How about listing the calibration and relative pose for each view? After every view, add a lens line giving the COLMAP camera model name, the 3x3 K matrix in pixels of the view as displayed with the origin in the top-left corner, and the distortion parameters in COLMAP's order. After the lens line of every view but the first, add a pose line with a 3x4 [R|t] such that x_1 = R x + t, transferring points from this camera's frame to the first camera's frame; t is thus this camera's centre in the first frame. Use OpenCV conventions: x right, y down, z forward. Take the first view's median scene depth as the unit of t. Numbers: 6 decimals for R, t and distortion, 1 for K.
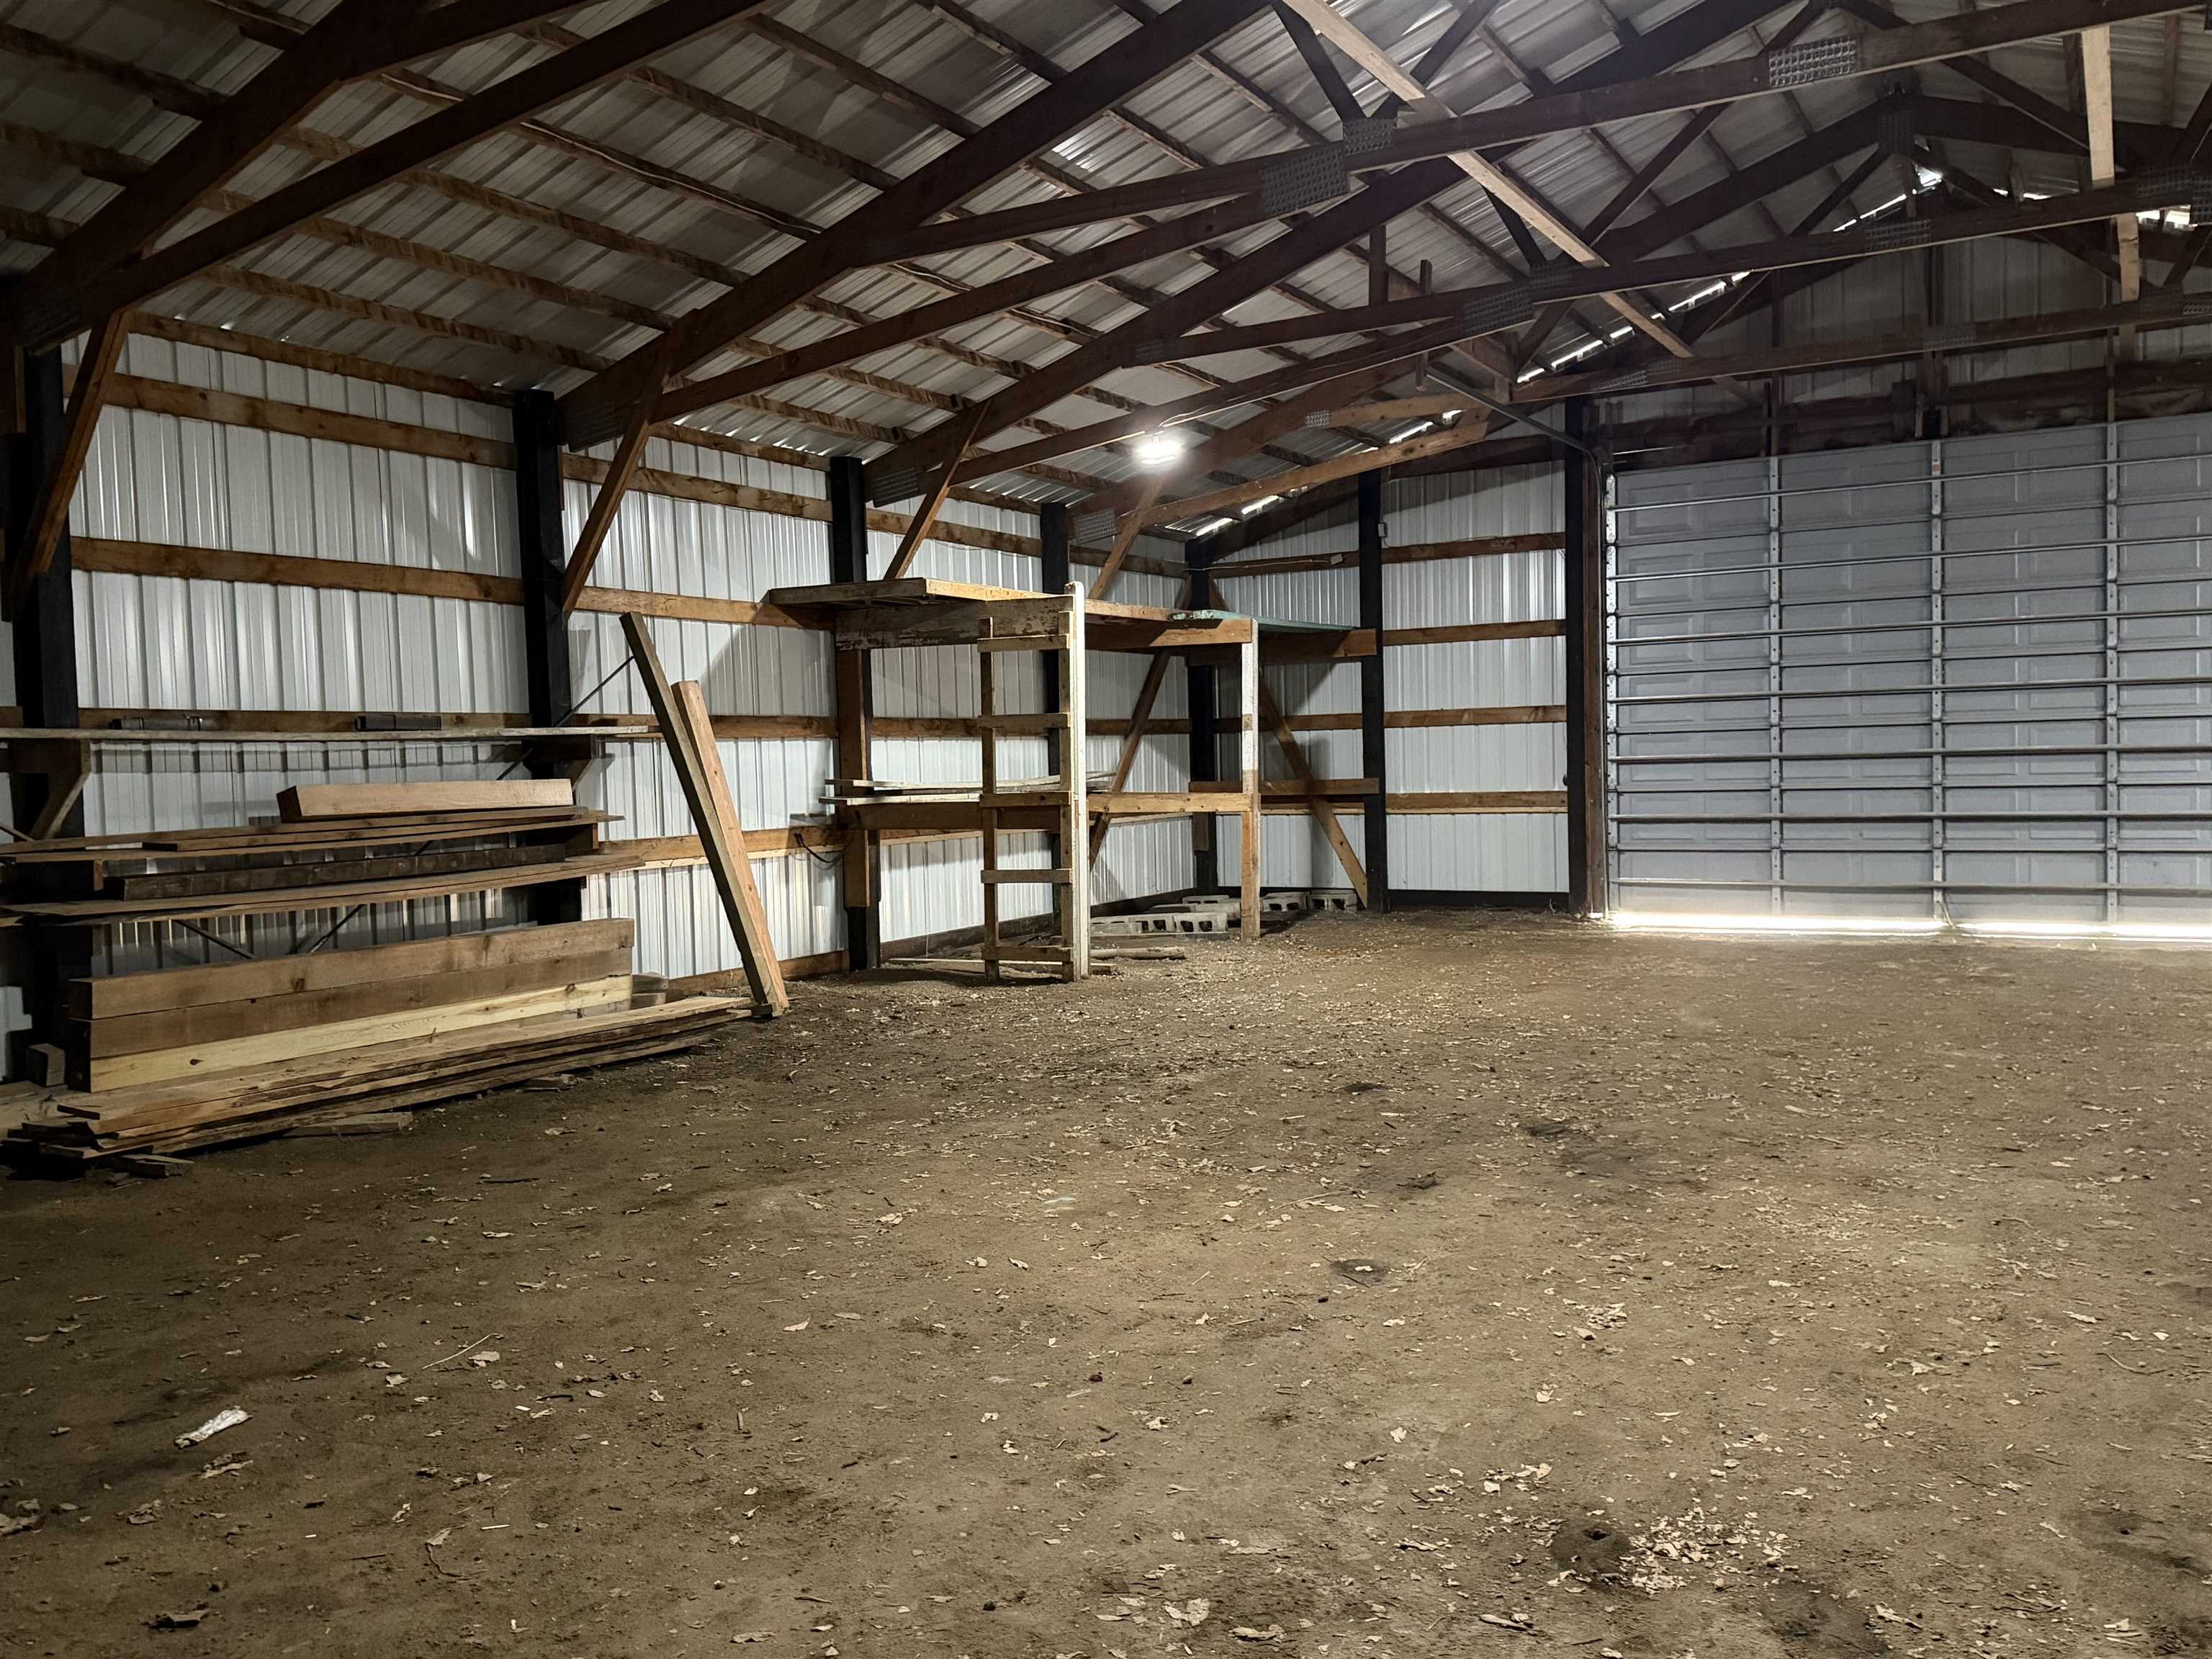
lens RADIAL K [[1784.3, 0, 1106.0], [0, 1784.3, 829.5], [0, 0, 1]] dist [0.049508, -0.081581]
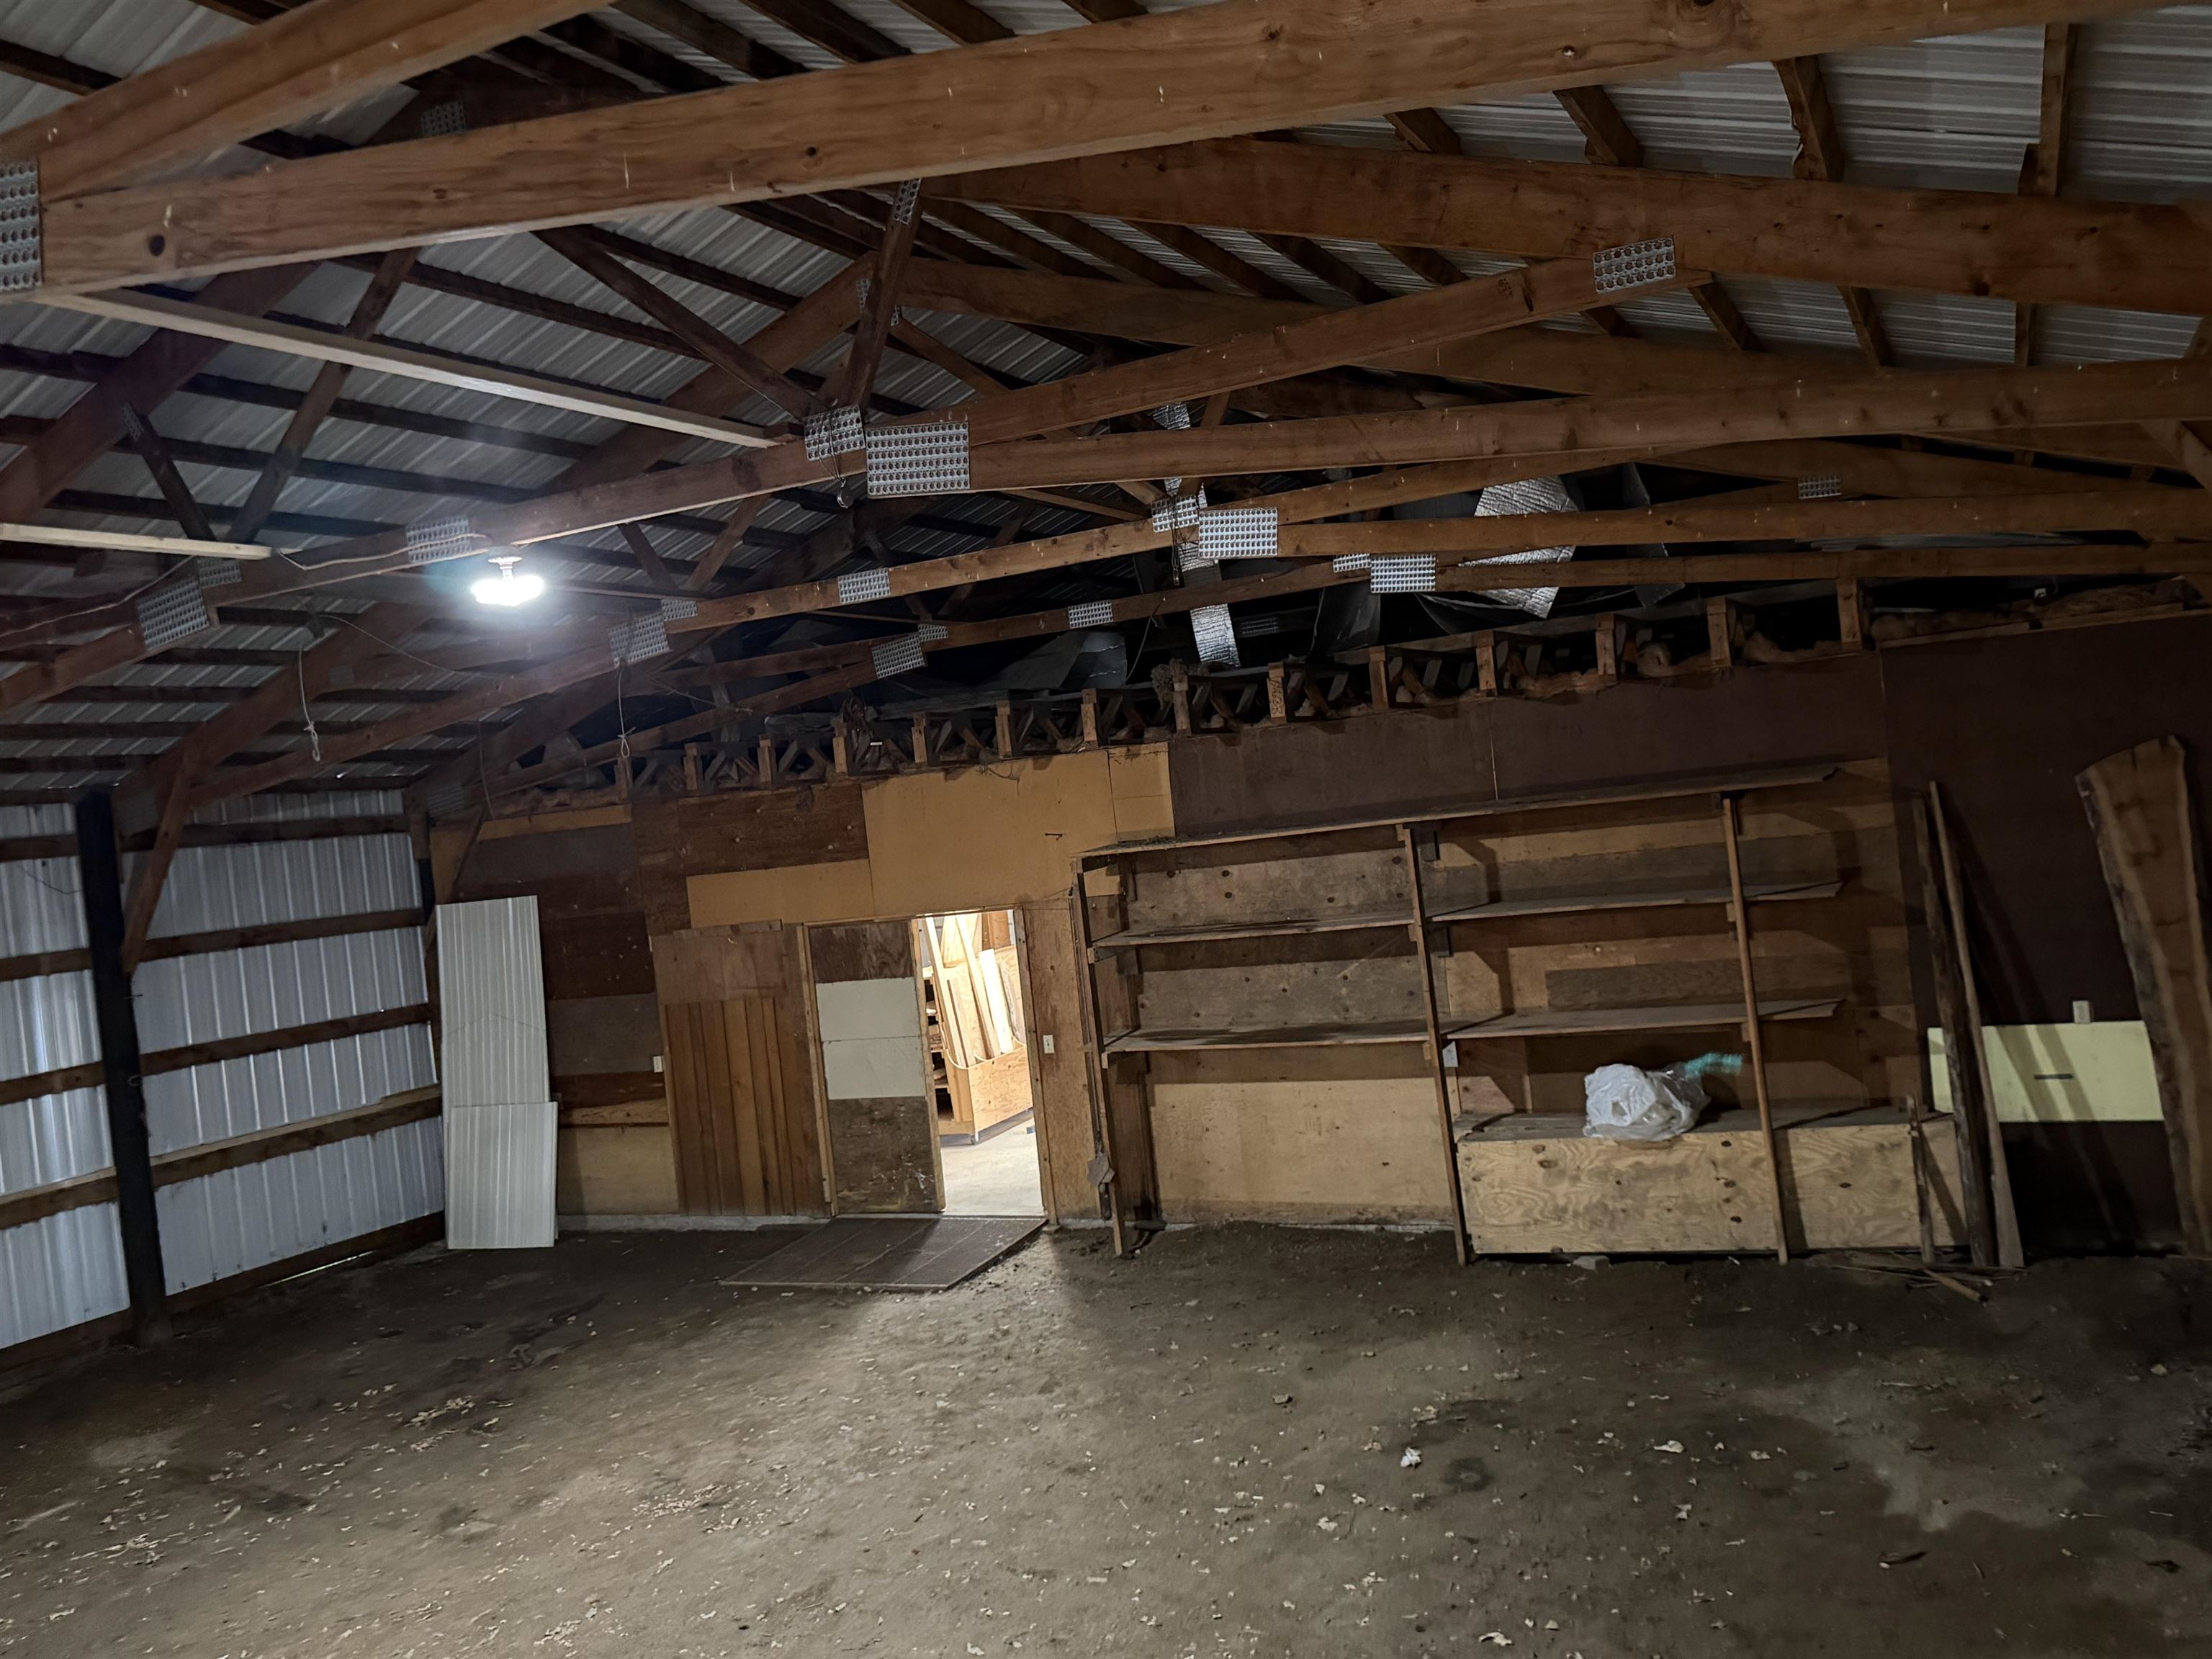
lens RADIAL K [[1784.3, 0, 1106.0], [0, 1784.3, 829.5], [0, 0, 1]] dist [0.049508, -0.081581]
pose [[-0.988861, 0.137191, -0.057730, -0.052154], [0.133811, 0.989258, 0.058848, -0.130033], [0.065183, 0.050467, -0.996596, 0.813824]]
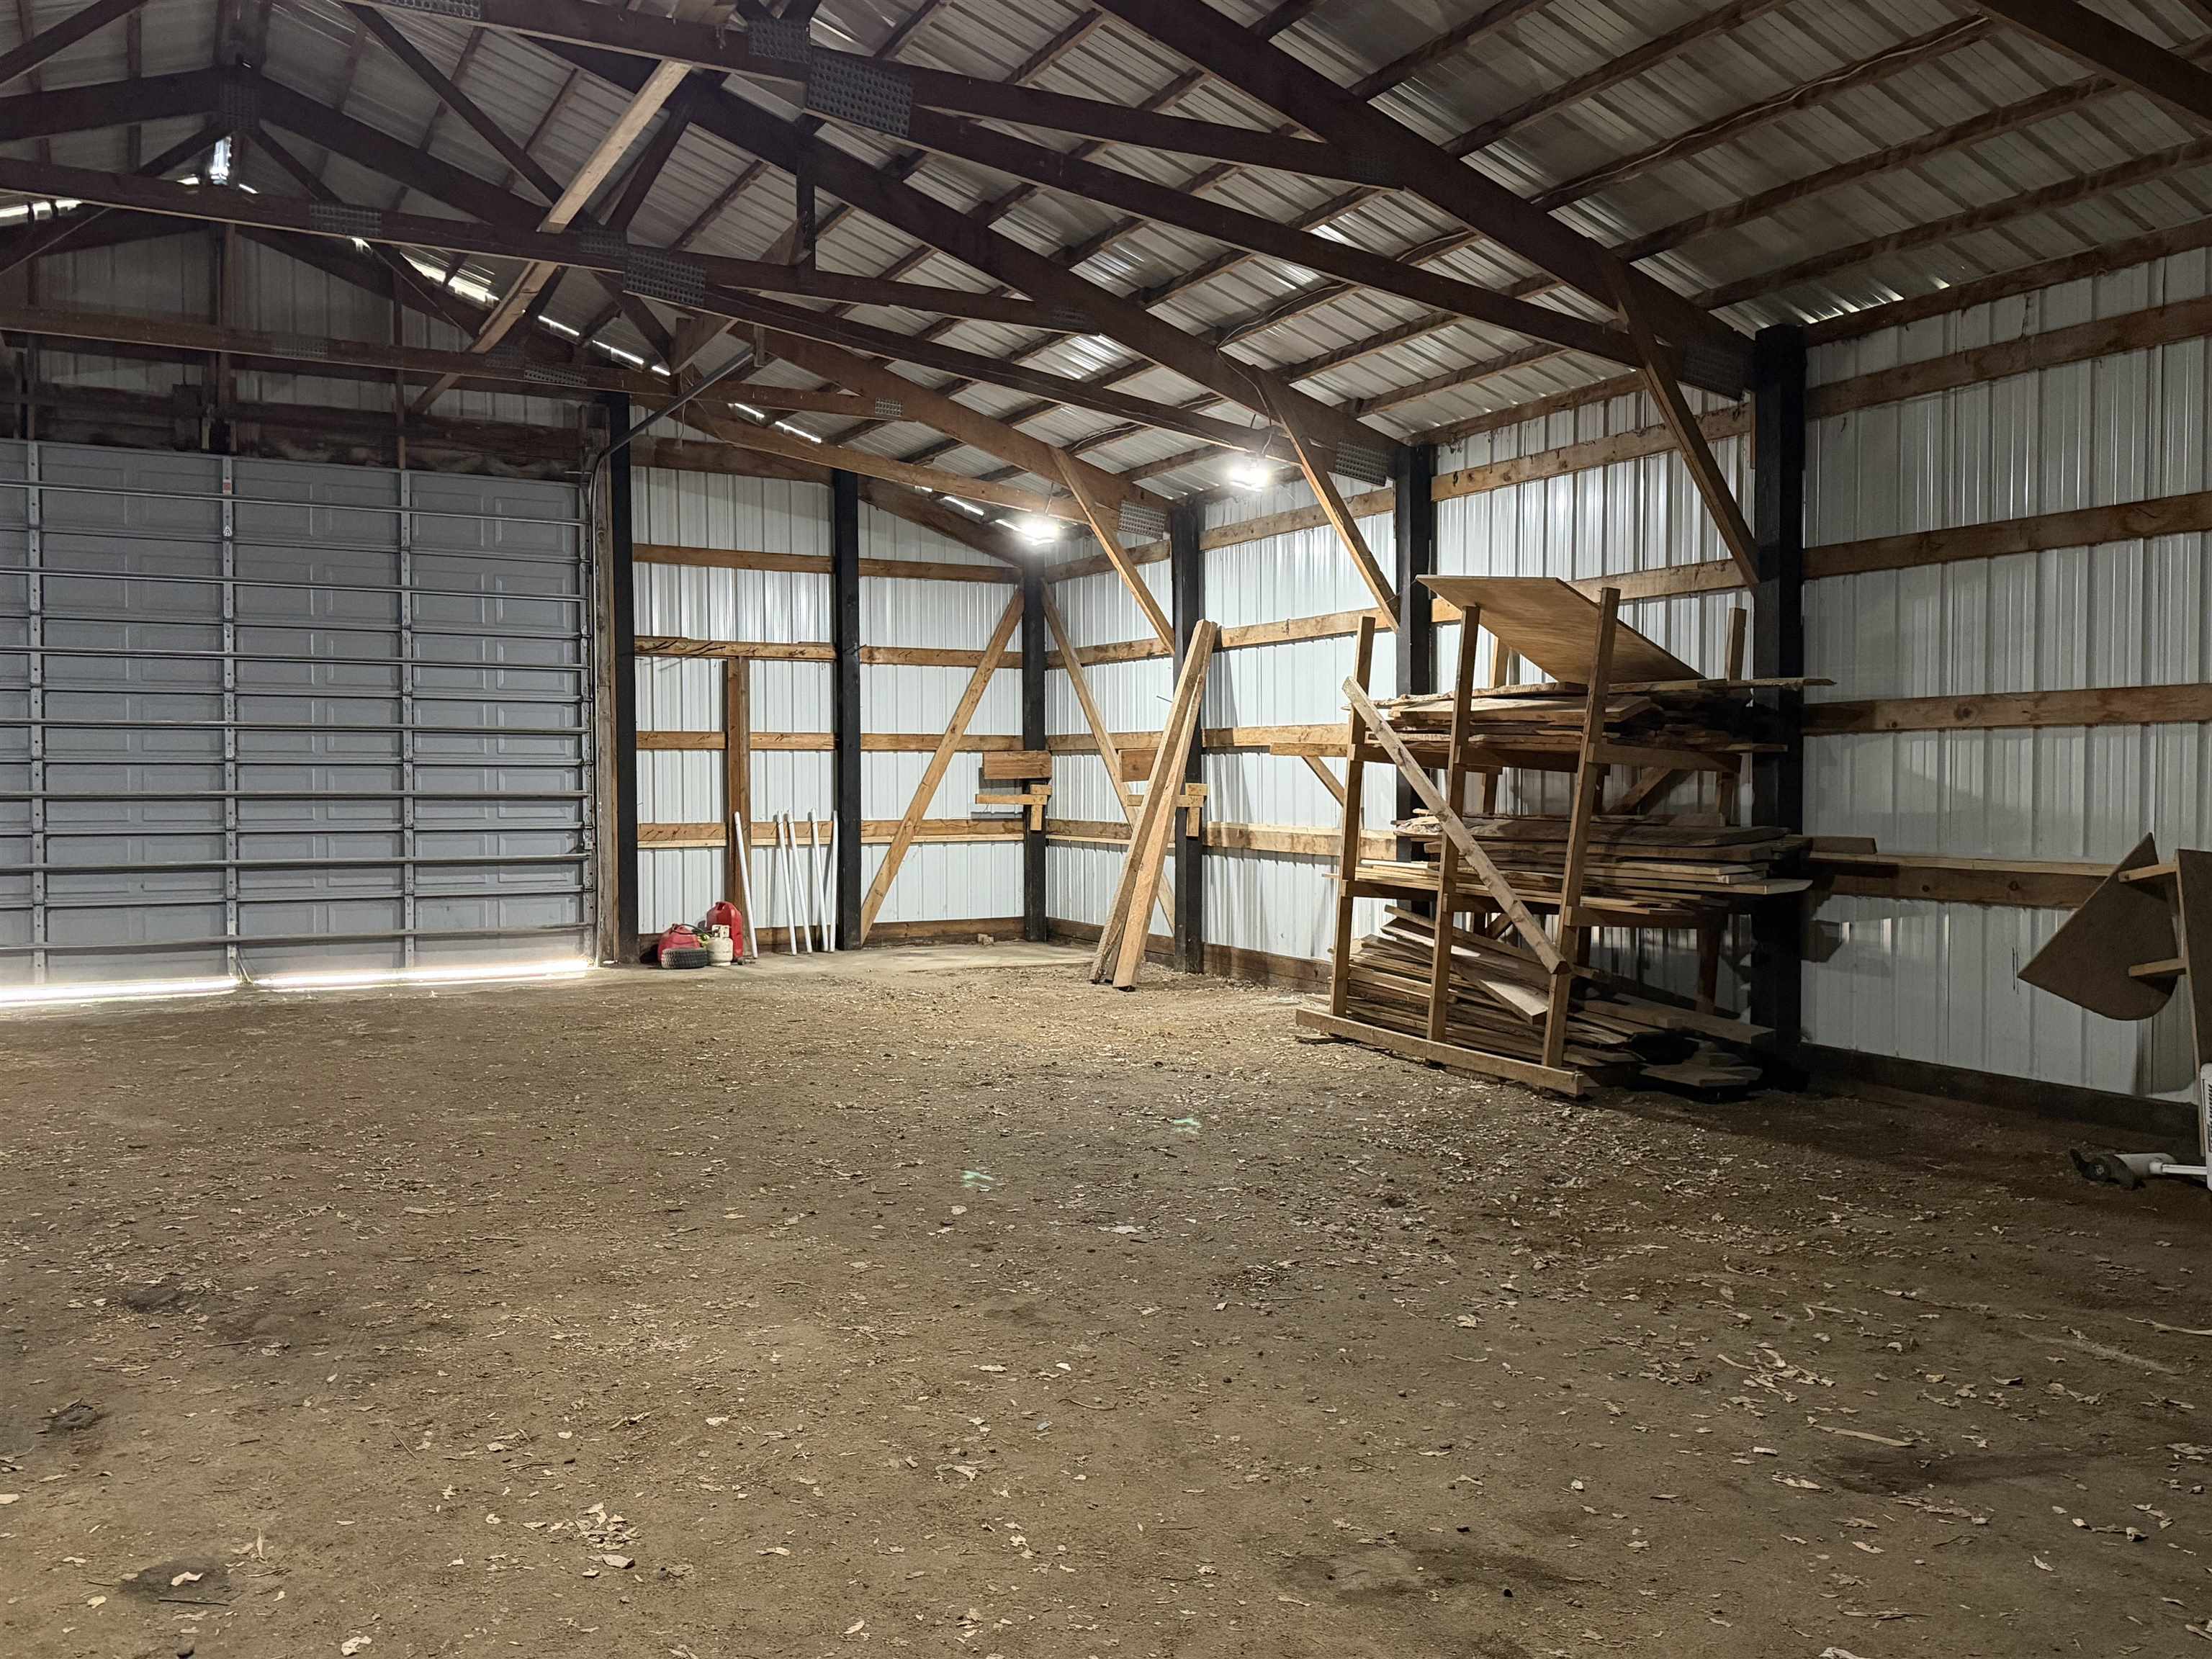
lens RADIAL K [[1784.3, 0, 1106.0], [0, 1784.3, 829.5], [0, 0, 1]] dist [0.049508, -0.081581]
pose [[0.529016, 0.003445, 0.848605, -0.083247], [0.019855, 0.999668, -0.016436, -0.001347], [-0.848380, 0.025544, 0.528772, 0.140372]]
